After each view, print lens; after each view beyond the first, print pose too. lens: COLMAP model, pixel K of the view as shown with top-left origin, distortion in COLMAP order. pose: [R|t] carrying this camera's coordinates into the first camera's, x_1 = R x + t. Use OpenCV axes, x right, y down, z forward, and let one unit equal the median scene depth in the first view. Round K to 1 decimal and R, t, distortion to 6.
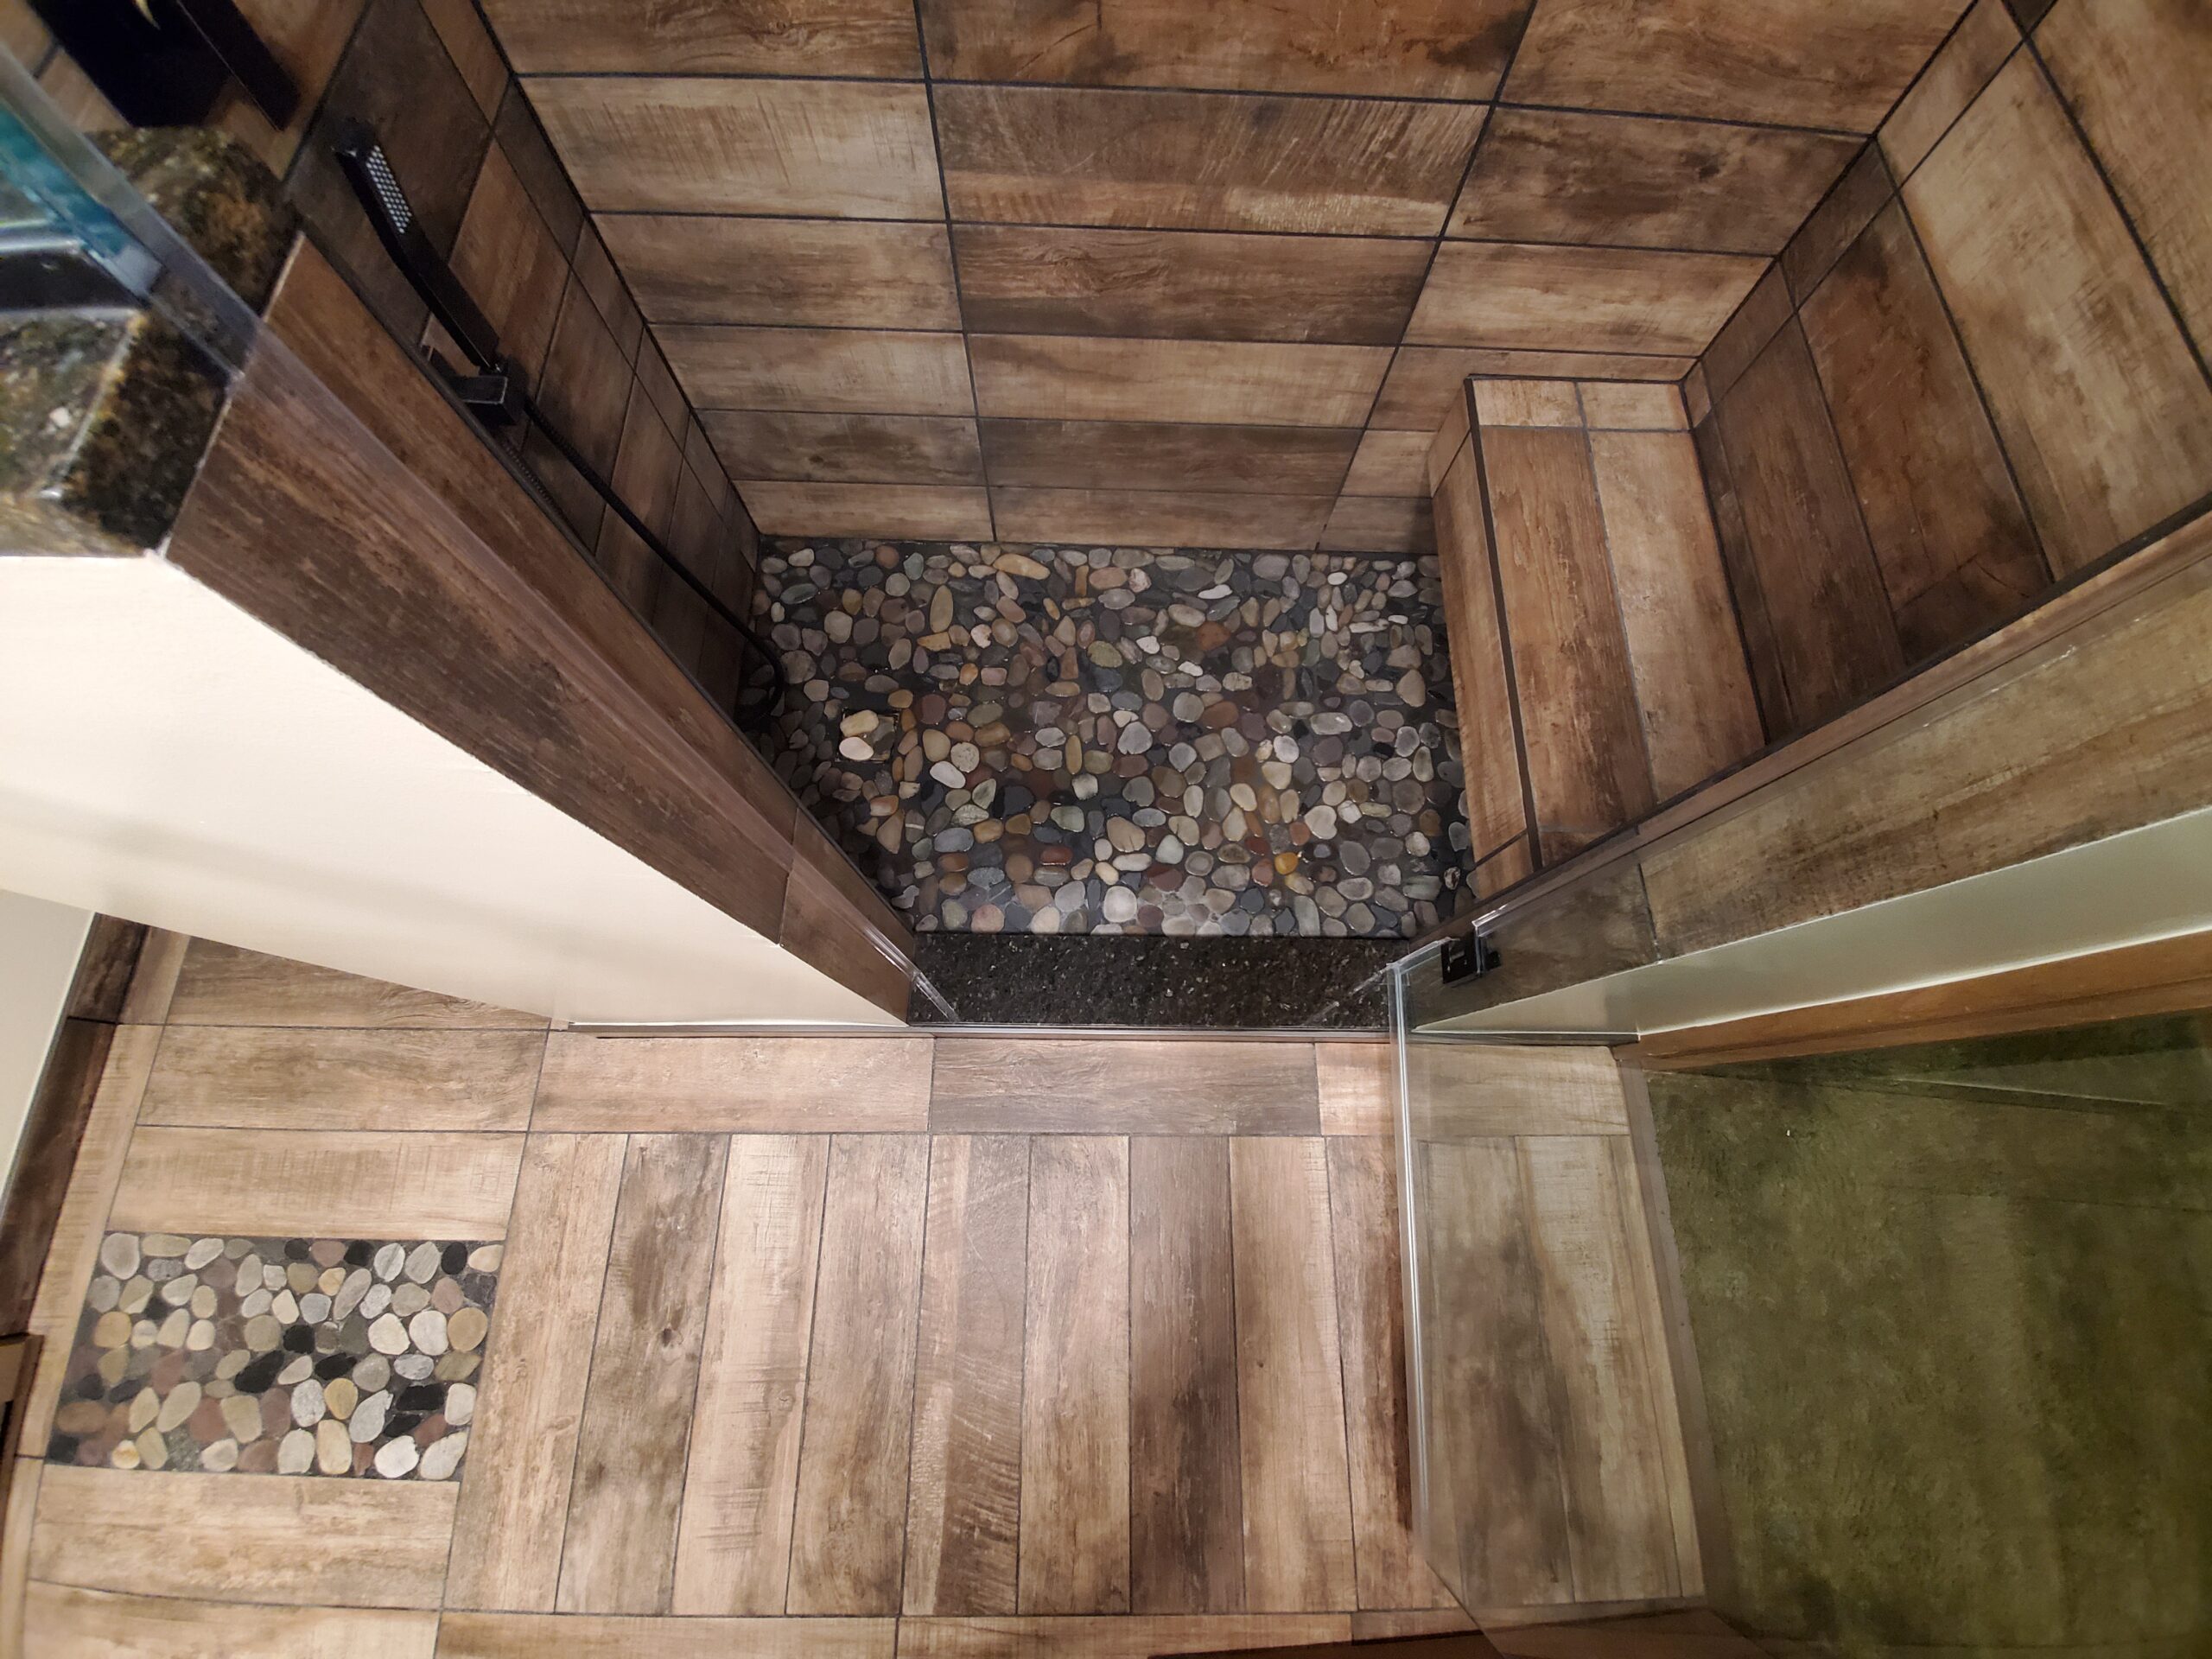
lens RADIAL K [[872.4, 0, 1109.9], [0, 872.4, 833.5], [0, 0, 1]] dist [0.010754, -0.015030]
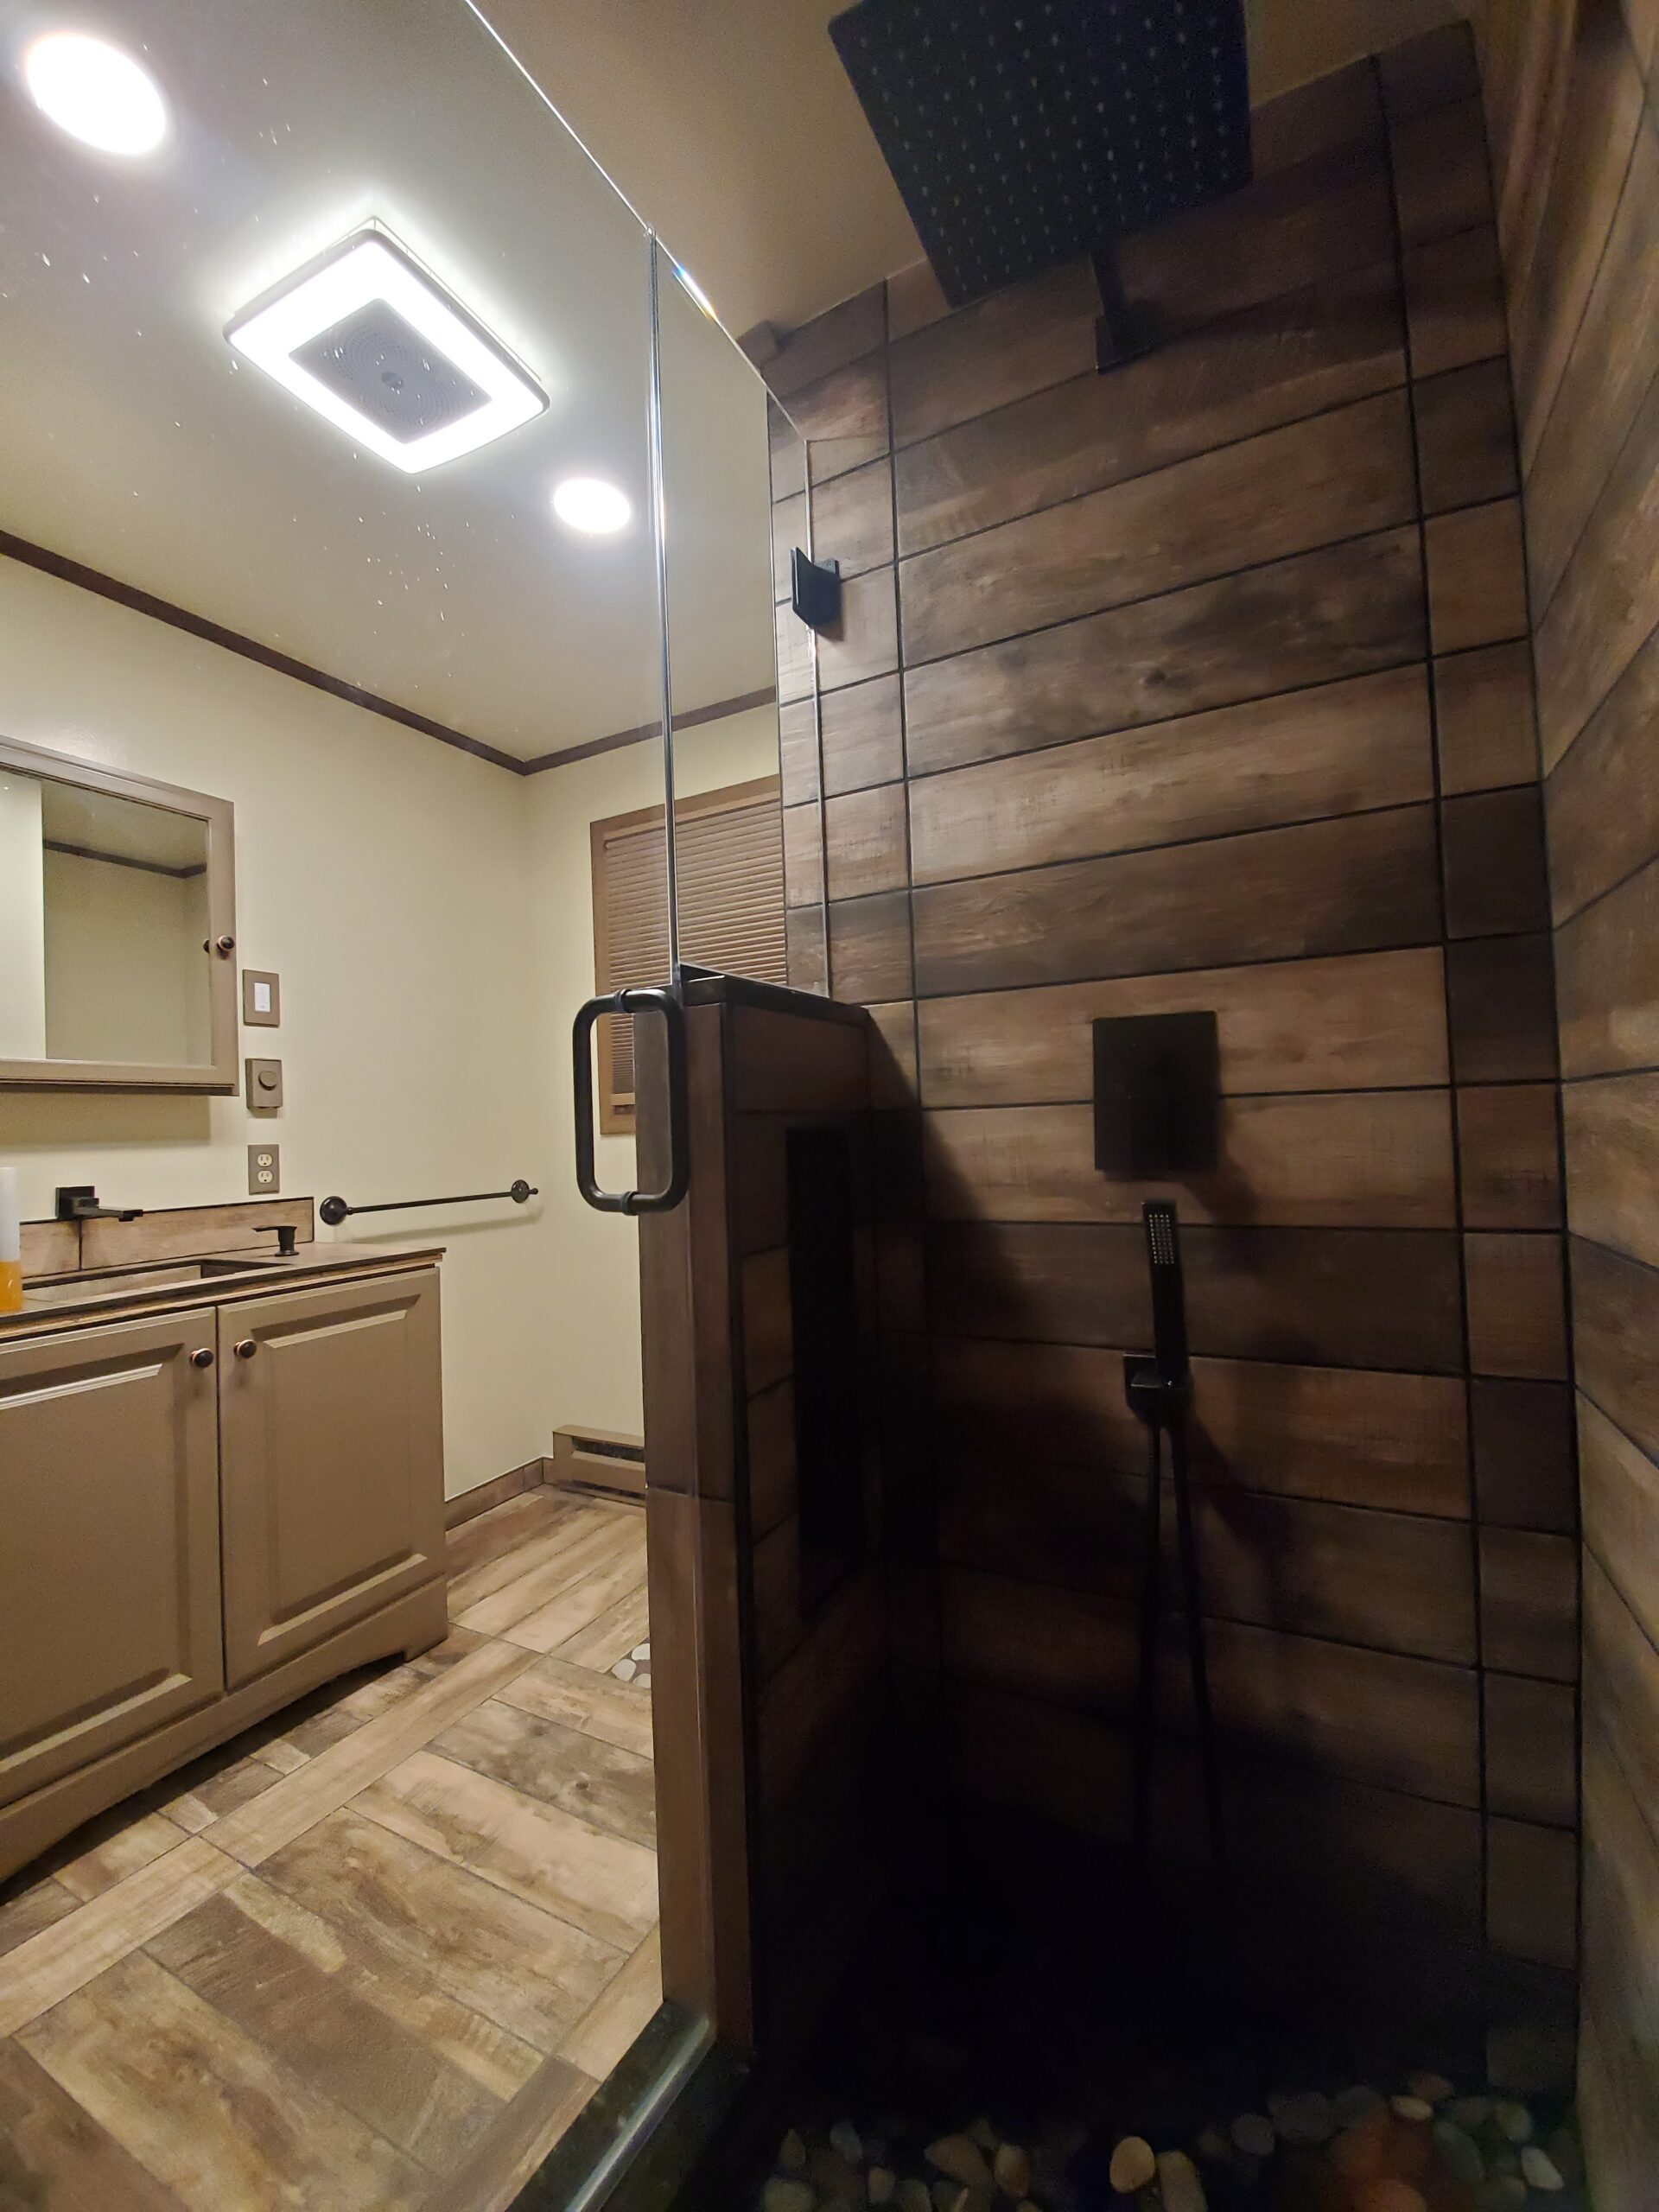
lens RADIAL K [[874.3, 0, 822.6], [0, 874.3, 1107.7], [0, 0, 1]] dist [0.011919, -0.017566]
pose [[-0.463278, -0.032863, -0.885604, 0.404178], [-0.833261, 0.356408, 0.422670, -0.505558], [0.301746, 0.933752, -0.192499, 0.465546]]
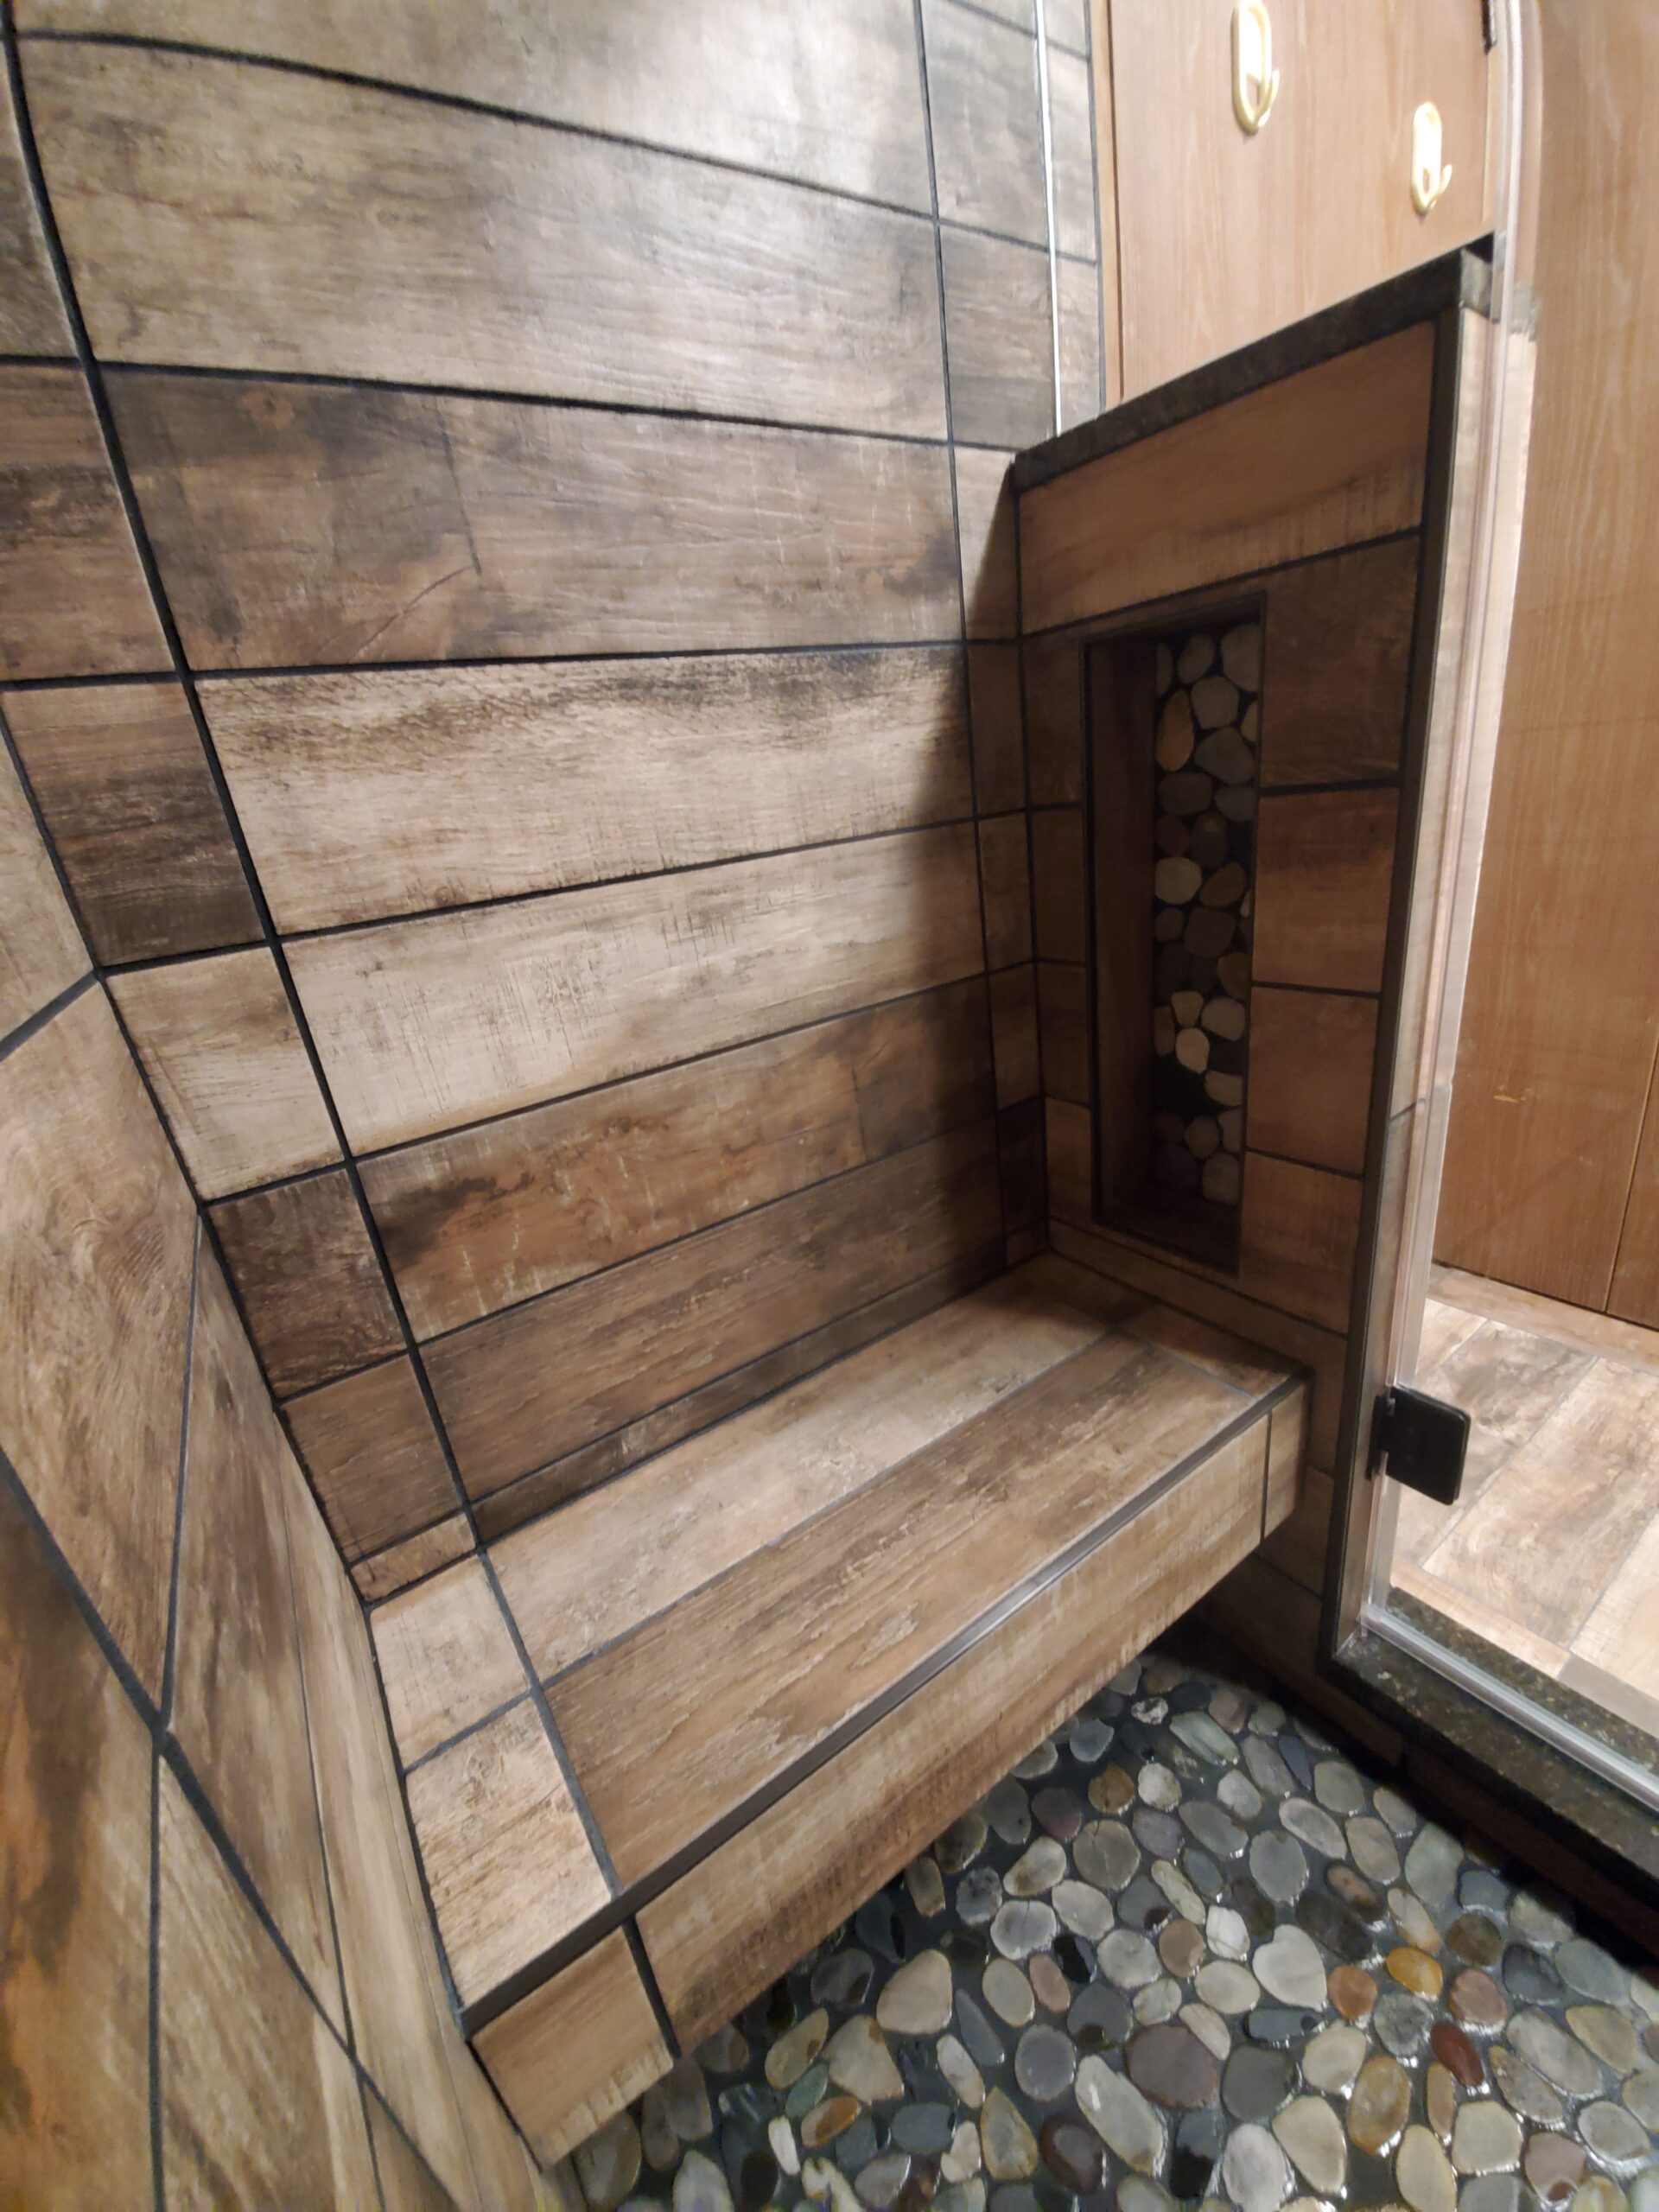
lens RADIAL K [[874.3, 0, 822.6], [0, 874.3, 1107.7], [0, 0, 1]] dist [0.011919, -0.017566]
pose [[-0.570625, -0.234604, 0.786987, 0.148058], [0.806952, 0.017622, 0.590354, -0.617155], [-0.152368, 0.971931, 0.179258, 0.570726]]
